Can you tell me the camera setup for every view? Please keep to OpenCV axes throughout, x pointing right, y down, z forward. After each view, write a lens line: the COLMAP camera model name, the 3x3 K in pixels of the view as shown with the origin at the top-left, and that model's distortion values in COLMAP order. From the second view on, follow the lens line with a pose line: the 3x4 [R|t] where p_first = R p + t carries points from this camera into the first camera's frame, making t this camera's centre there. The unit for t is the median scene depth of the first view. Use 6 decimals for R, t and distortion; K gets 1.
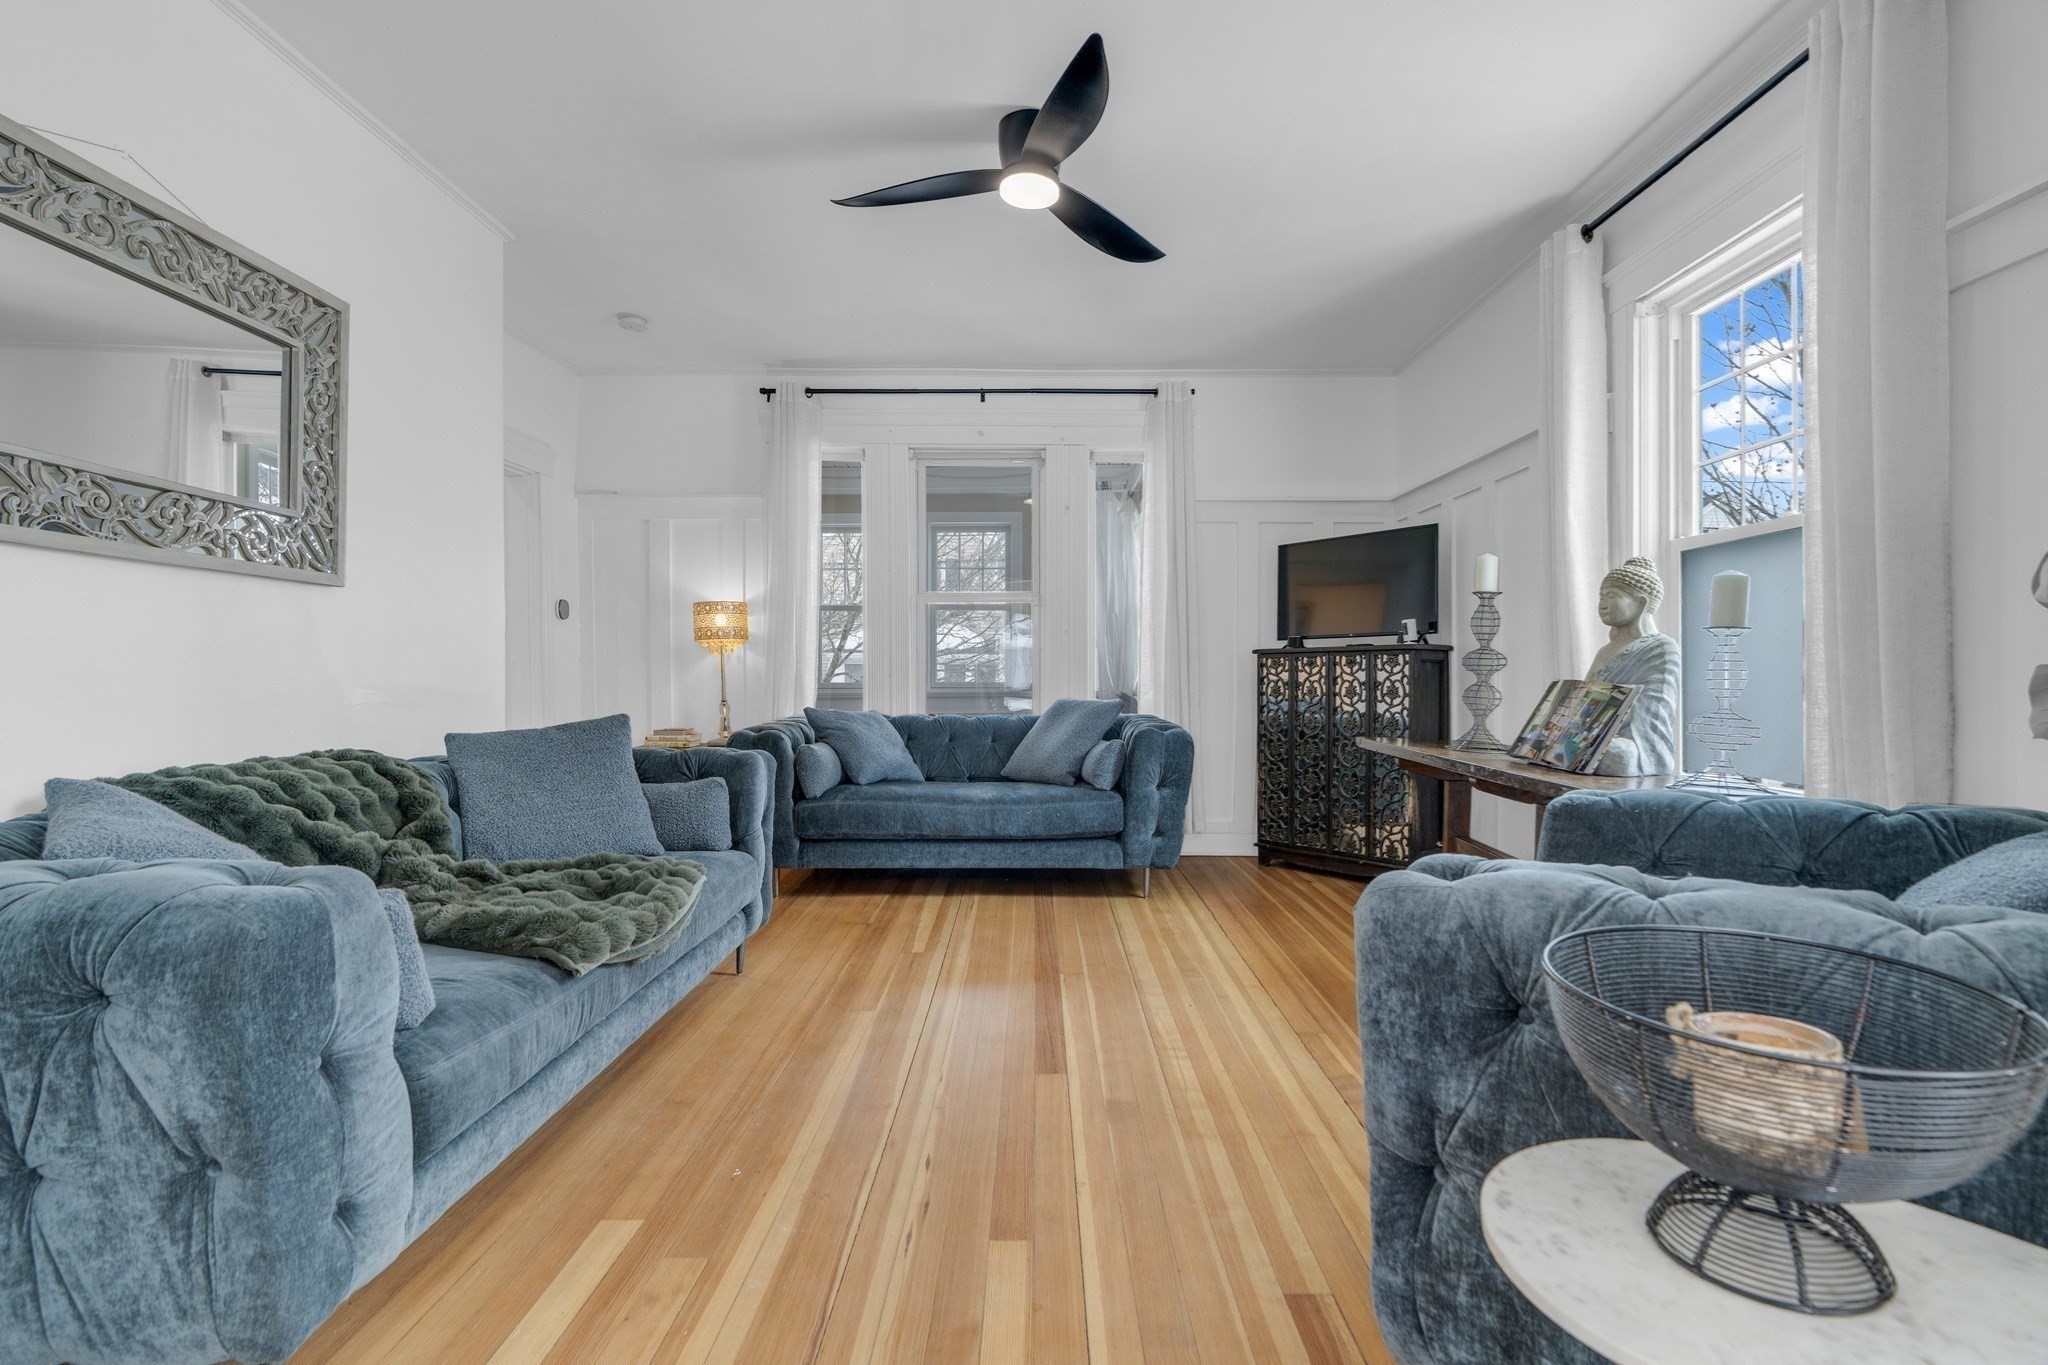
lens RADIAL K [[927.6, 0, 1006.1], [0, 927.6, 666.3], [0, 0, 1]] dist [-0.003774, -0.000249]
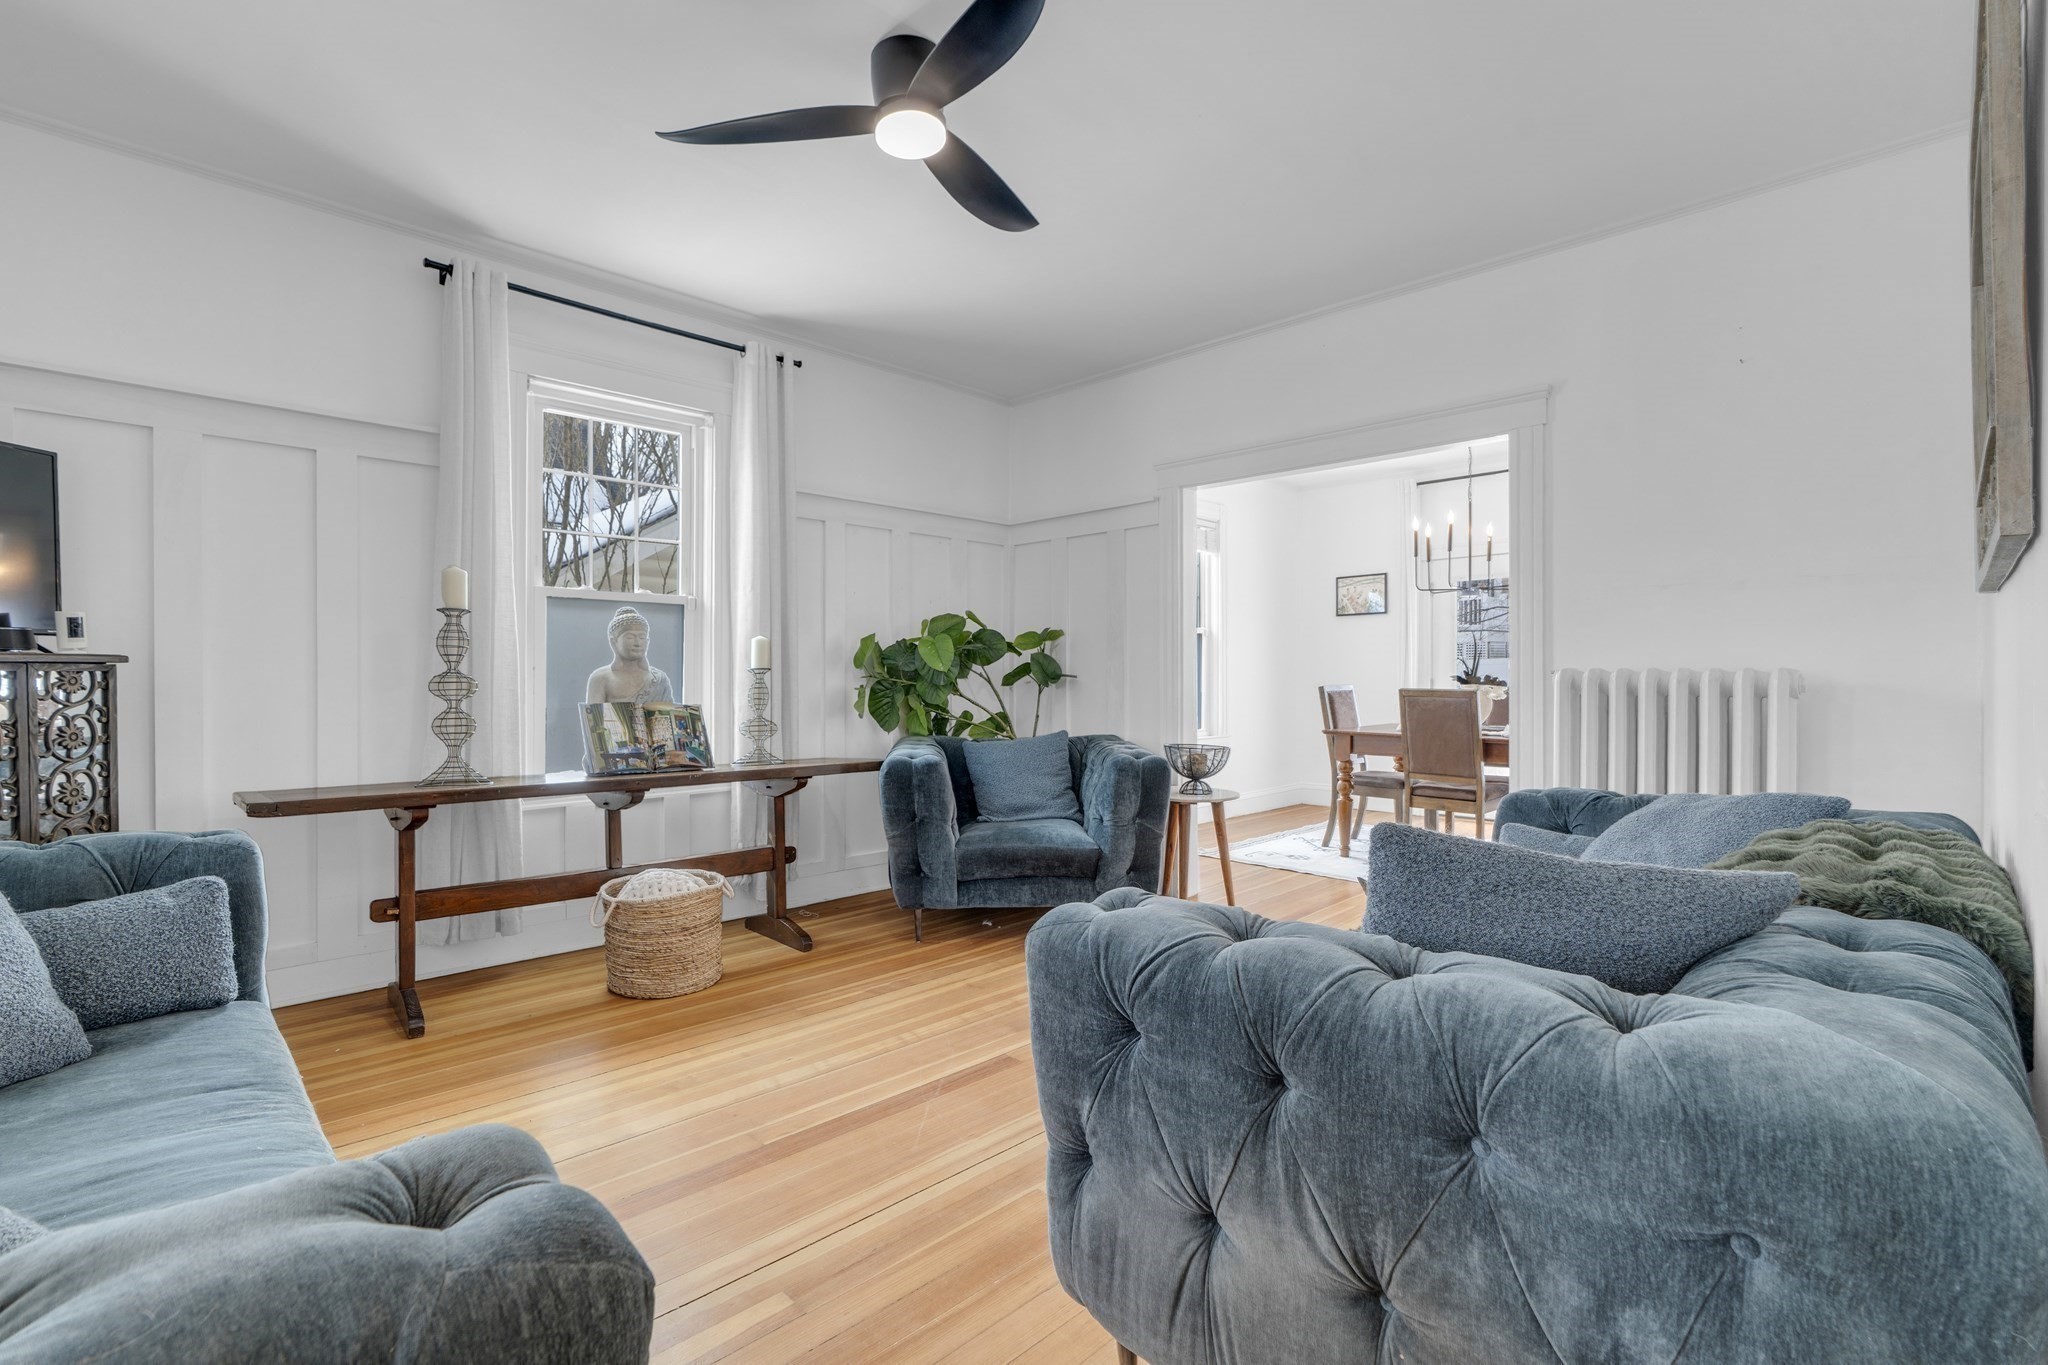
lens RADIAL K [[974.3, 0, 1034.6], [0, 974.3, 687.7], [0, 0, 1]] dist [-0.003825, 0.000131]
pose [[-0.735678, -0.005715, 0.677308, -0.480480], [-0.005813, 0.999981, 0.002123, -0.007813], [-0.677307, -0.002375, -0.735697, 1.158780]]
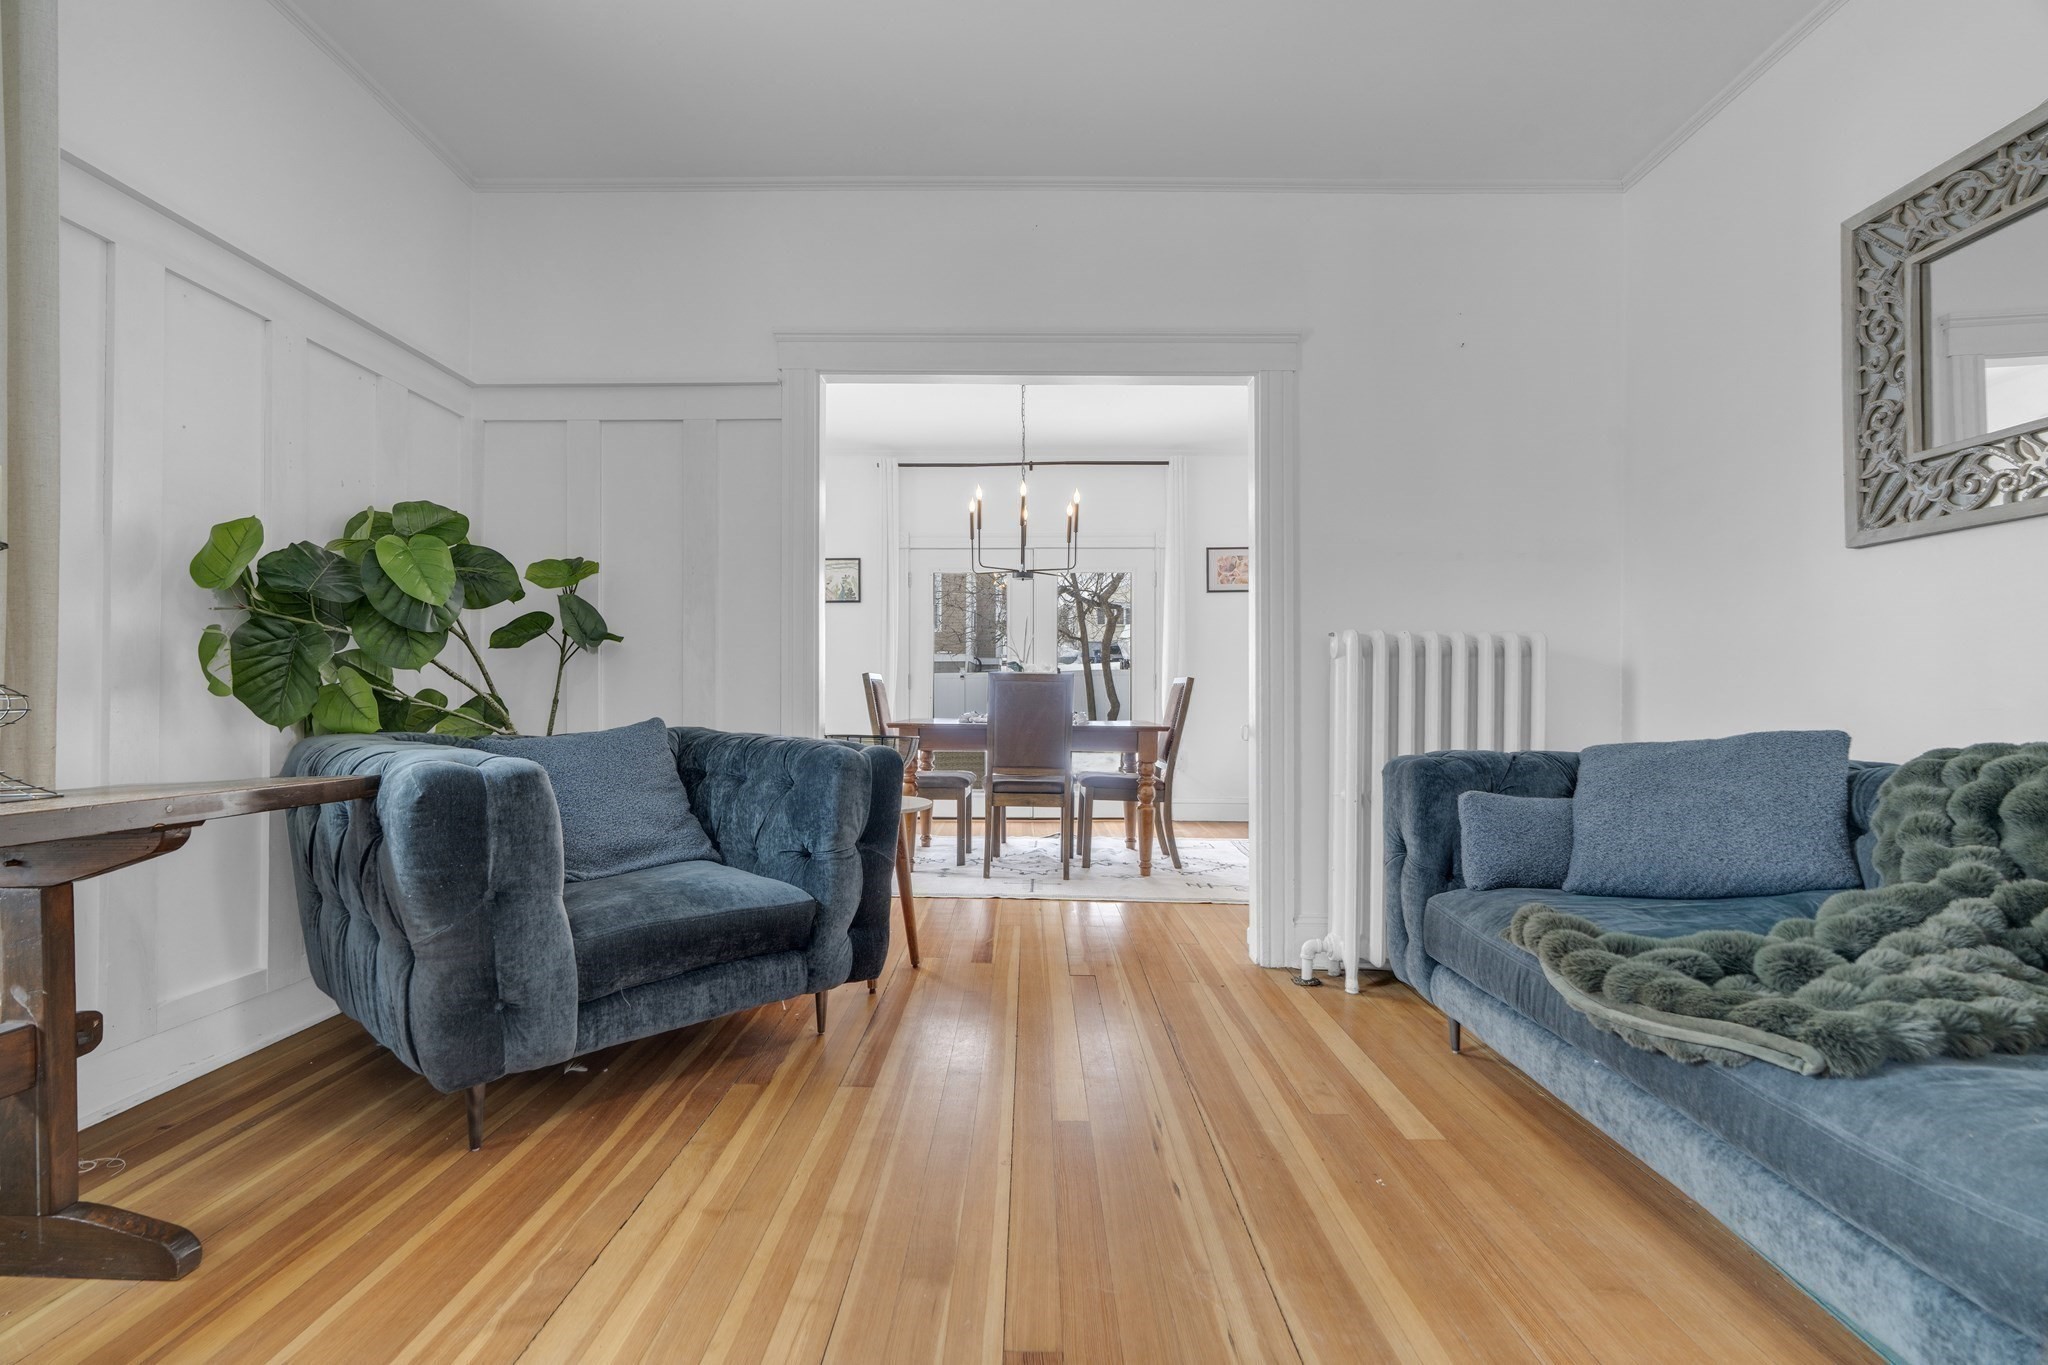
lens RADIAL K [[931.6, 0, 1032.1], [0, 931.6, 700.2], [0, 0, 1]] dist [-0.001135, -0.000146]
pose [[-0.999355, -0.002317, -0.035837, 0.043510], [-0.001815, 0.999900, -0.014037, 0.042852], [0.035866, -0.013963, -0.999259, 0.966189]]
